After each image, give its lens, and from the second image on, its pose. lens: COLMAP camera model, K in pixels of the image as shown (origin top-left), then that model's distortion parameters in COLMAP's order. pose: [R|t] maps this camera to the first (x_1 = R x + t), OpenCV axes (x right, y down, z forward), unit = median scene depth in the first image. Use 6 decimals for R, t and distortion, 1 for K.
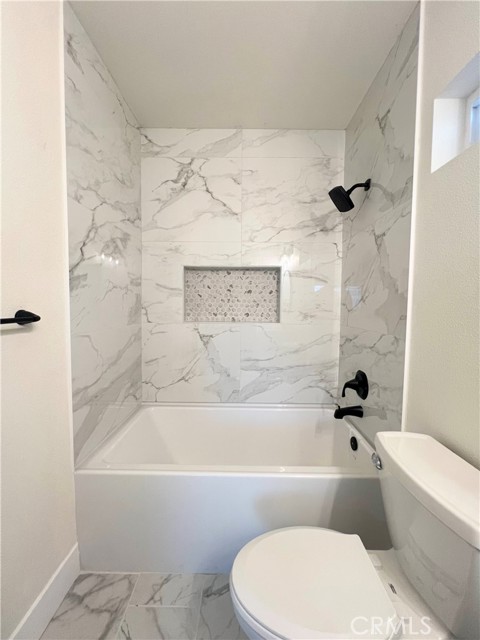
lens RADIAL K [[255.4, 0, 241.4], [0, 255.4, 318.6], [0, 0, 1]] dist [-0.003161, 0.000731]
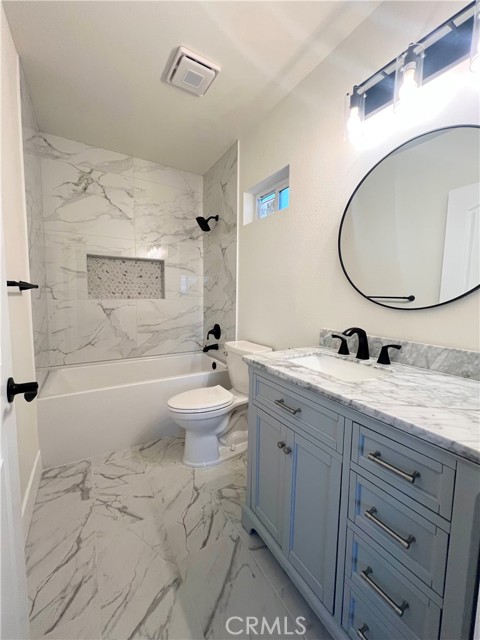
lens RADIAL K [[255.7, 0, 244.3], [0, 255.7, 319.5], [0, 0, 1]] dist [-0.008603, 0.000434]
pose [[0.843408, -0.048240, 0.535104, -0.261675], [0.024179, 0.998360, 0.051892, 0.071902], [-0.536730, -0.030828, 0.843191, -0.495848]]
